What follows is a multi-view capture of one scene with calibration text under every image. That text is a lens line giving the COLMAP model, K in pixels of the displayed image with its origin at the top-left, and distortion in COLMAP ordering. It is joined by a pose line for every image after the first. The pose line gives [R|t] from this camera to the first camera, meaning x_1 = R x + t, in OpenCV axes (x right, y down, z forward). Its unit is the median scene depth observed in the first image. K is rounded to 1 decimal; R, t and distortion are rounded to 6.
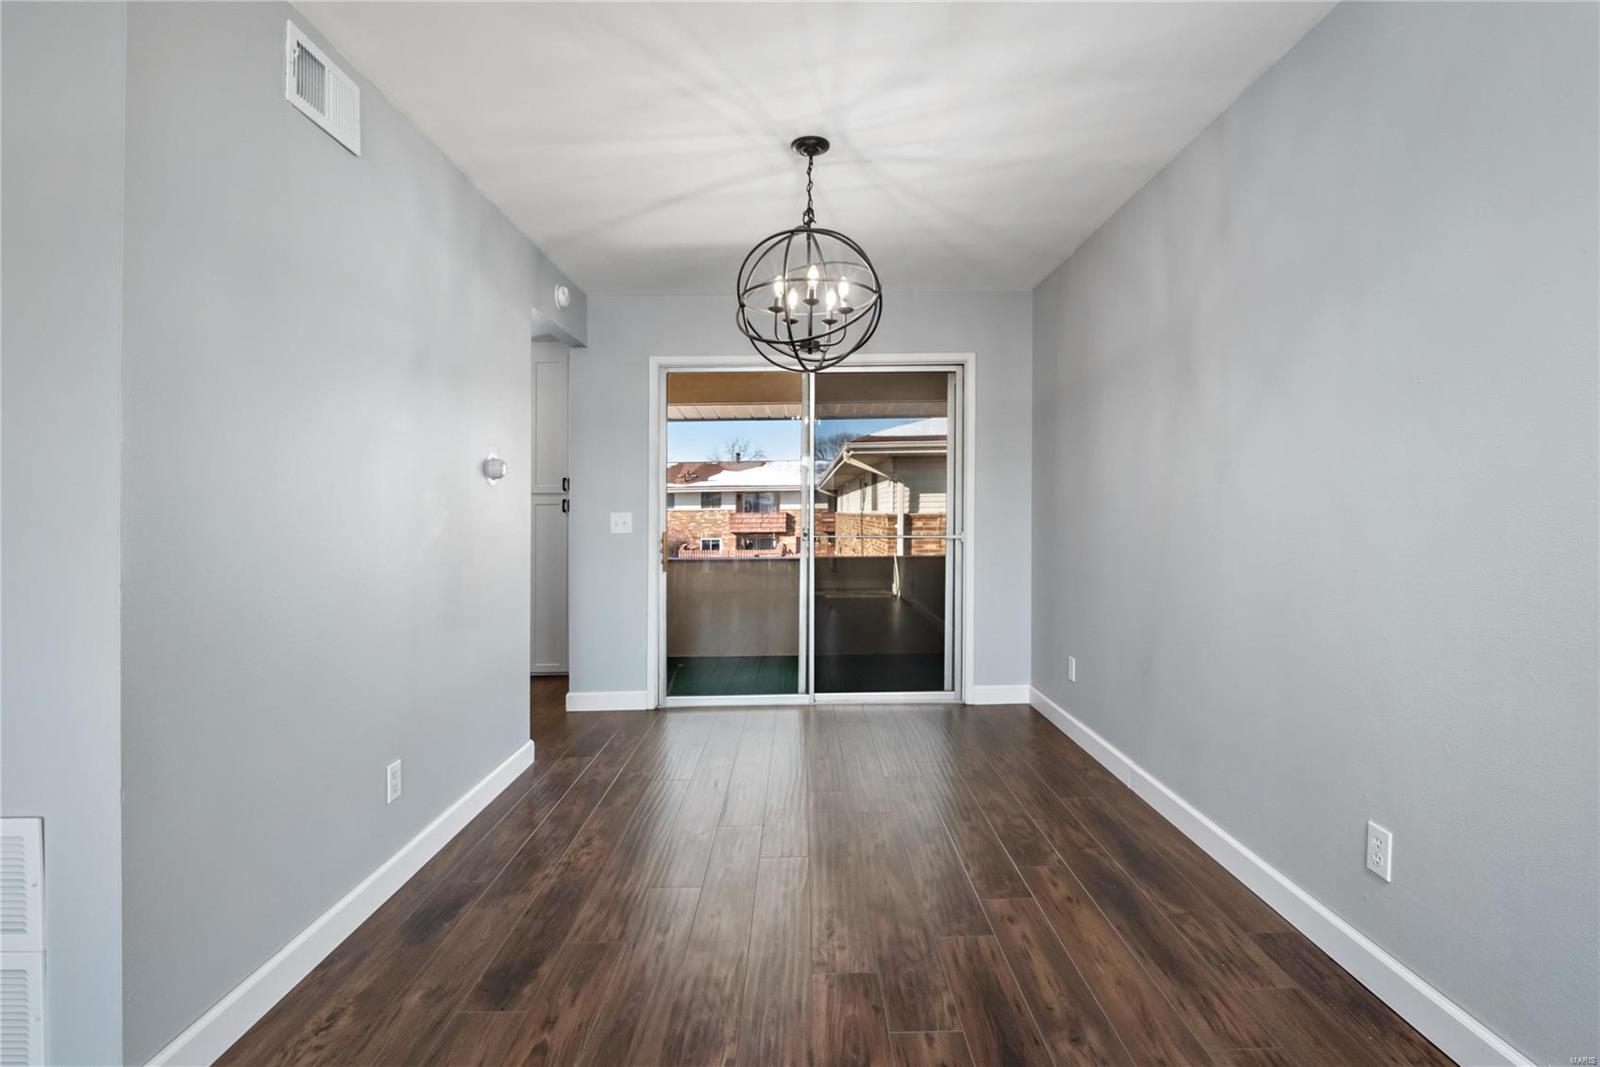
lens RADIAL K [[761.3, 0, 818.0], [0, 761.3, 493.0], [0, 0, 1]] dist [-0.014743, -0.001436]
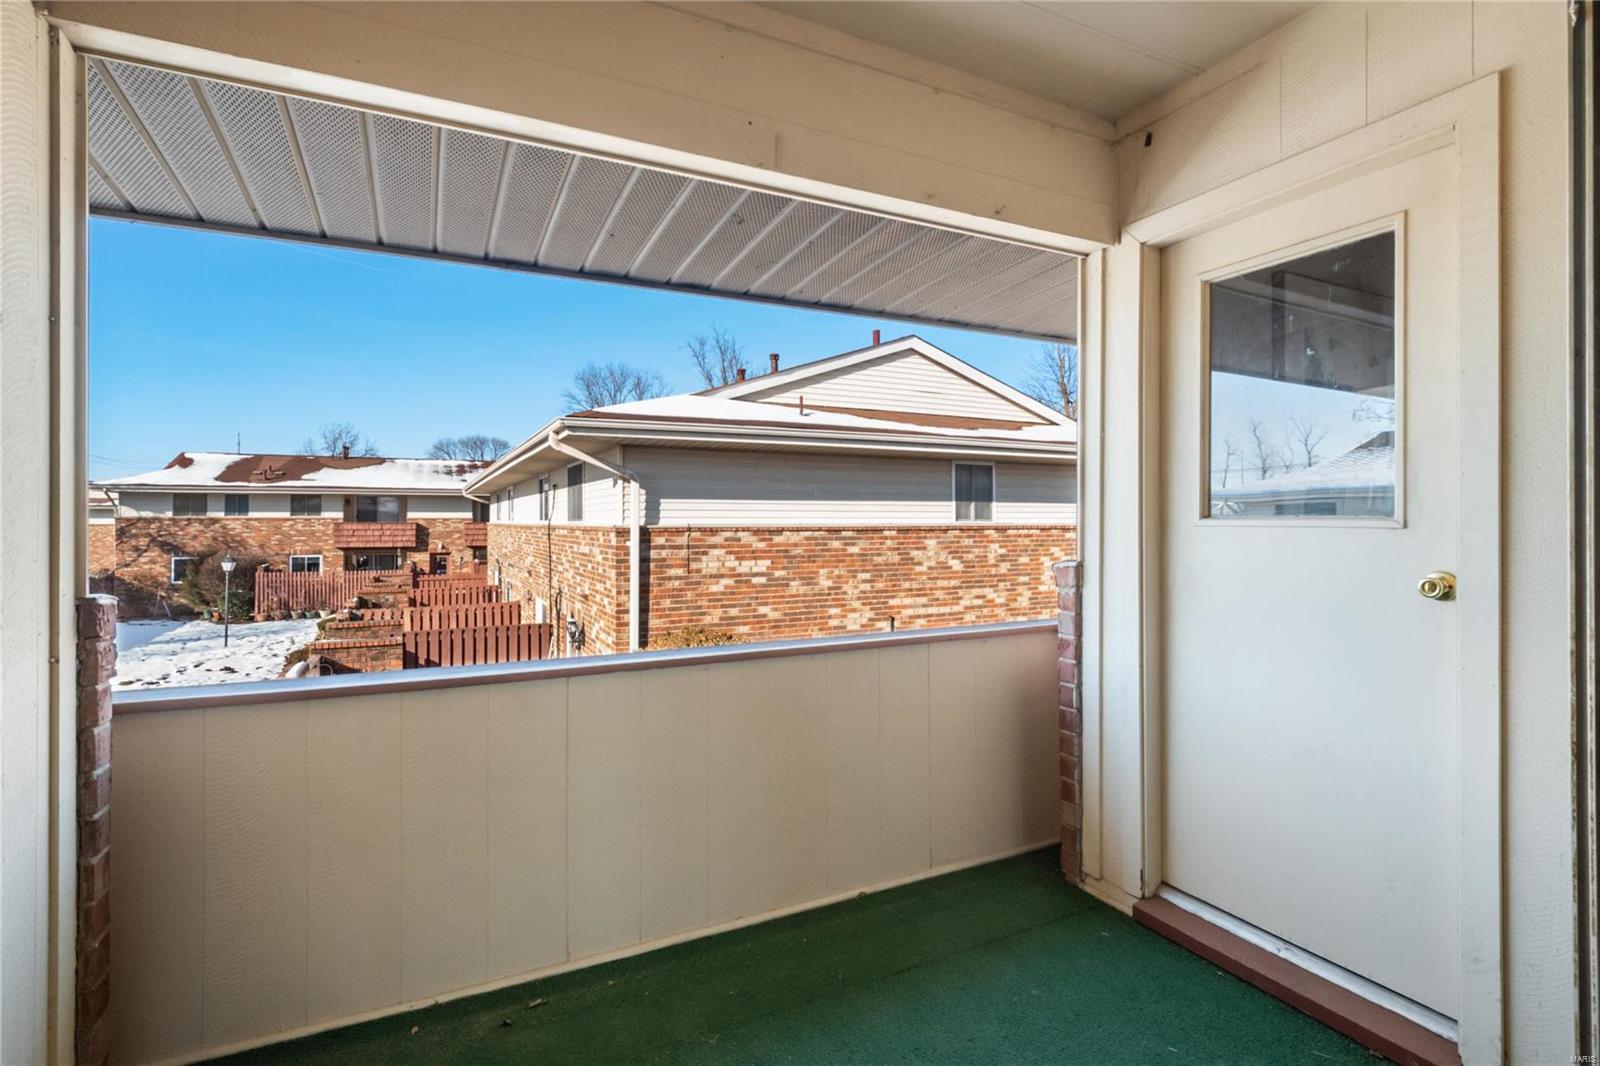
lens RADIAL K [[761.3, 0, 803.3], [0, 761.3, 527.8], [0, 0, 1]] dist [-0.014743, -0.001436]
pose [[0.901967, 0.005958, 0.431764, -0.020794], [-0.019027, 0.999482, 0.025956, 0.003021], [-0.431385, -0.031627, 0.901613, 0.116865]]
